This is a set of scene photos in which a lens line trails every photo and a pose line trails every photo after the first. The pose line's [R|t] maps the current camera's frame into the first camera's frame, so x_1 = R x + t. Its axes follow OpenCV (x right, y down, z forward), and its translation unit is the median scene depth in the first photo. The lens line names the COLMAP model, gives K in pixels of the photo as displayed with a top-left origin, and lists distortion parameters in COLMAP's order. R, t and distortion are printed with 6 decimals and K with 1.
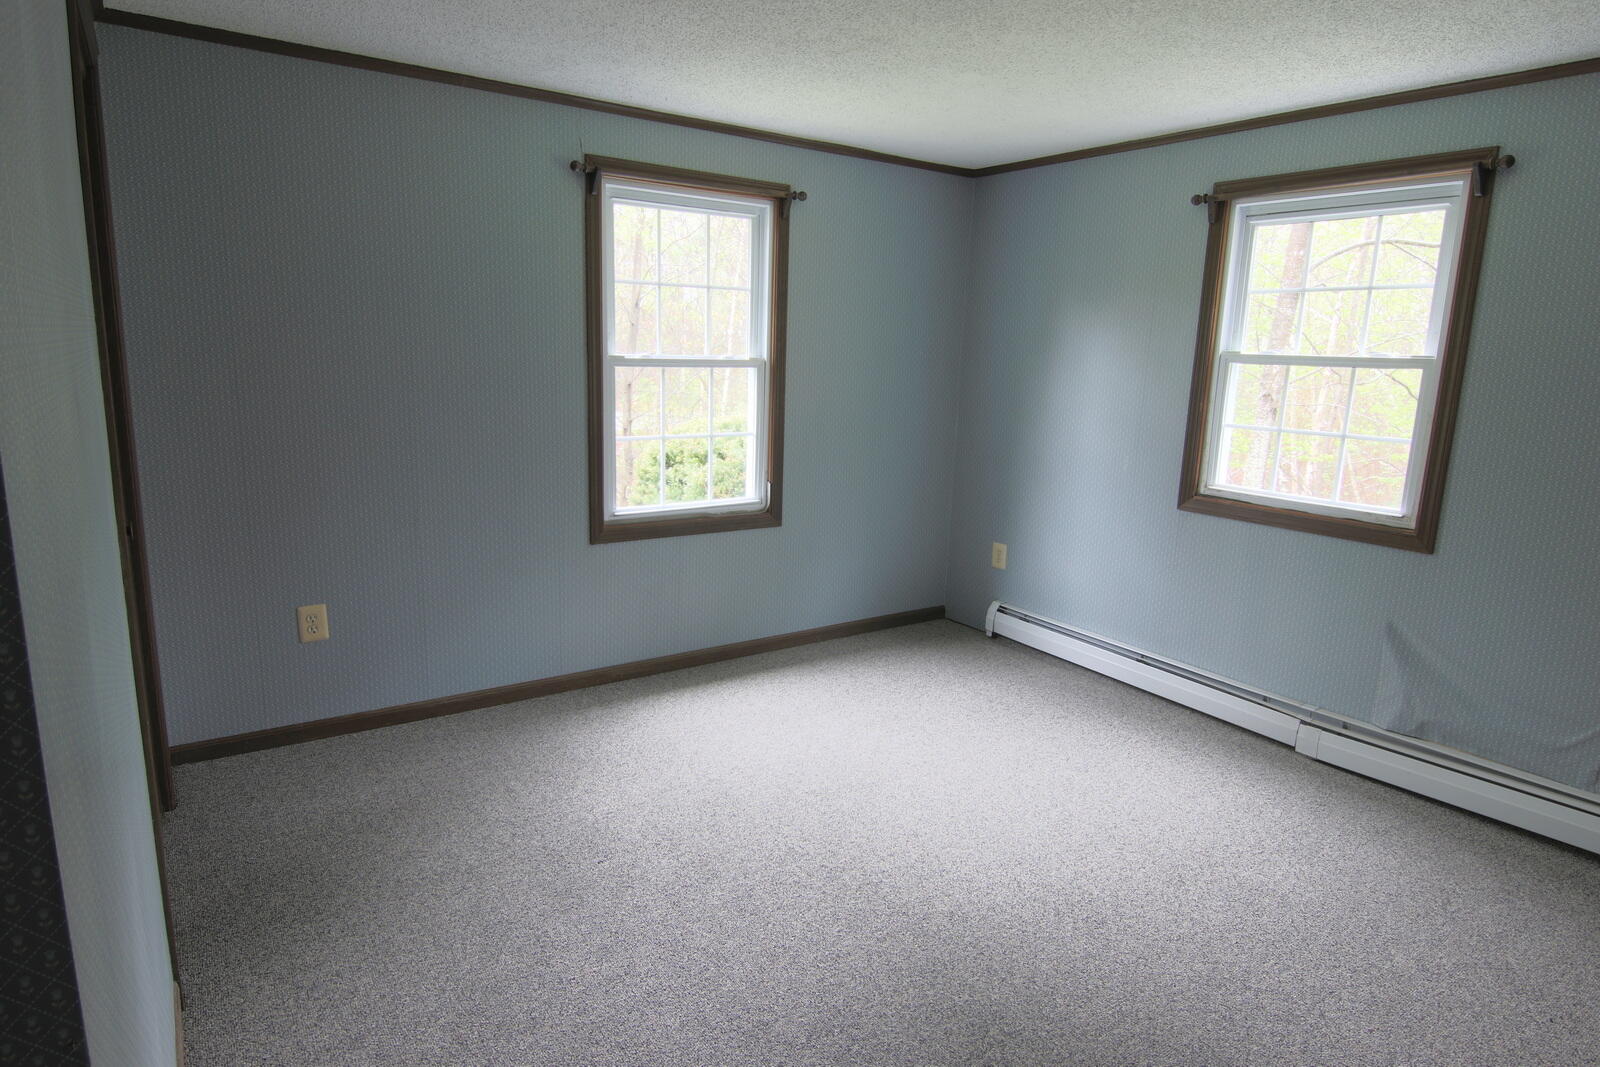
lens RADIAL K [[903.5, 0, 791.3], [0, 903.5, 528.4], [0, 0, 1]] dist [0.001249, -0.018909]
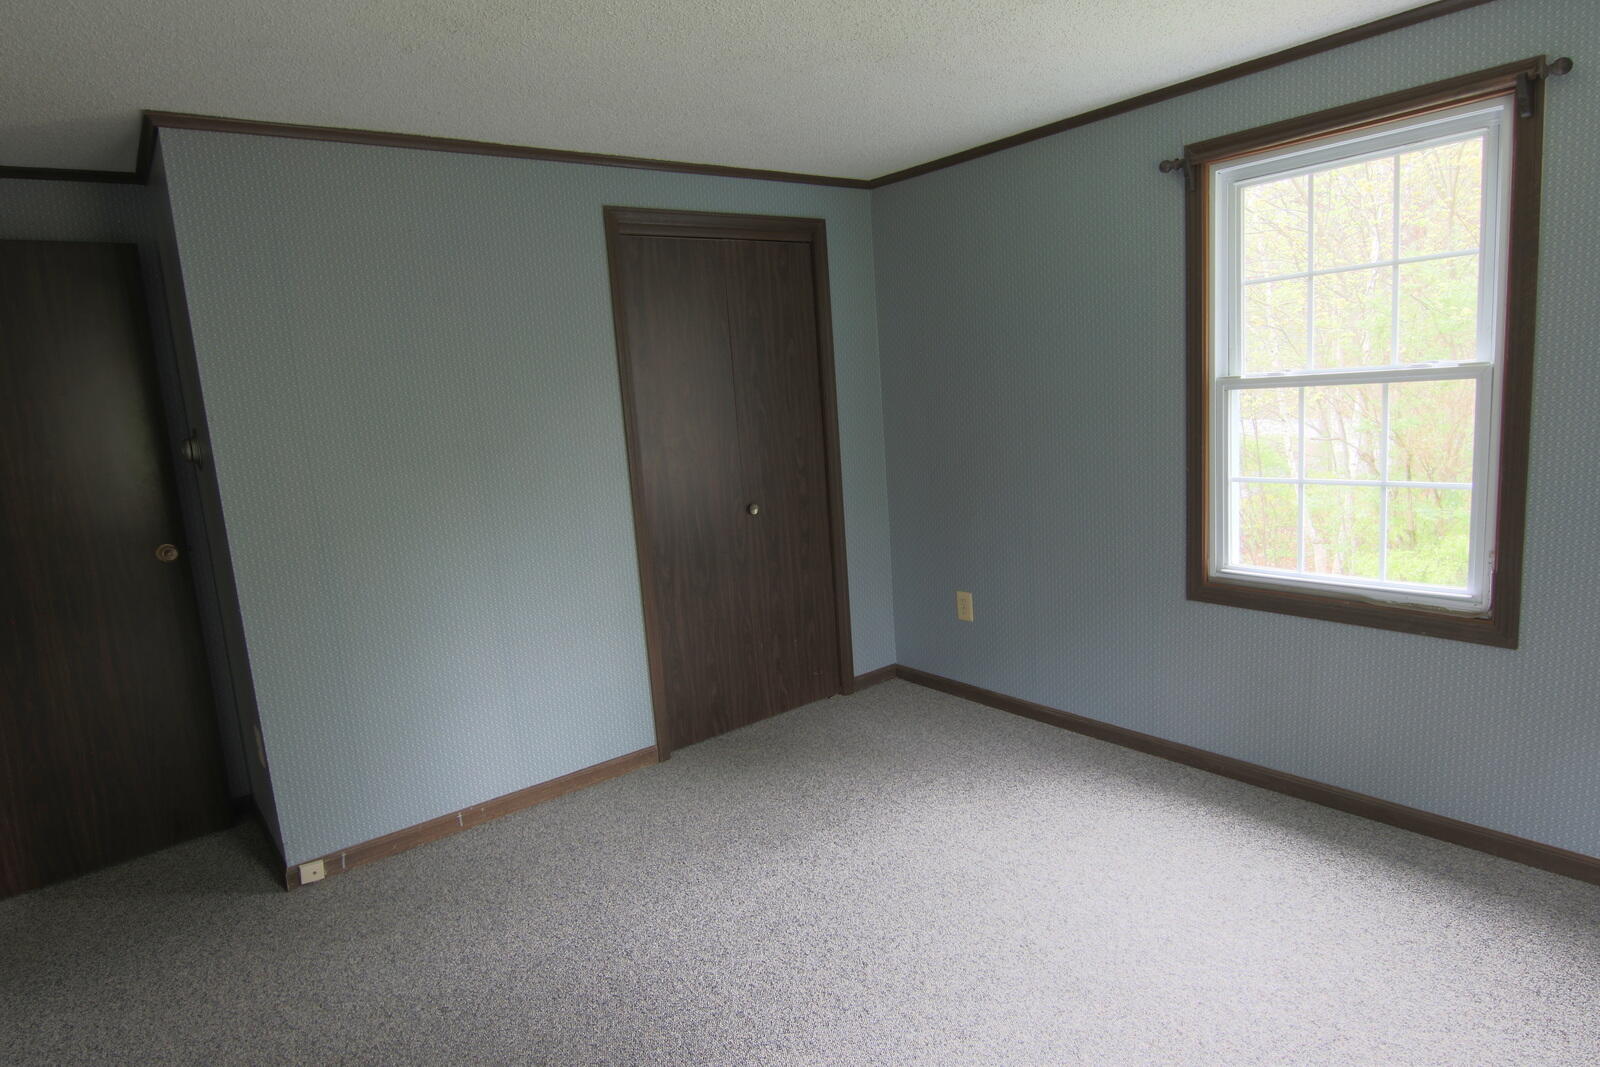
lens RADIAL K [[903.5, 0, 791.3], [0, 903.5, 528.4], [0, 0, 1]] dist [0.001249, -0.018909]
pose [[0.054072, 0.121262, -0.991147, 0.610407], [-0.123792, 0.985756, 0.113849, -0.101752], [0.990834, 0.116540, 0.068313, 0.579943]]
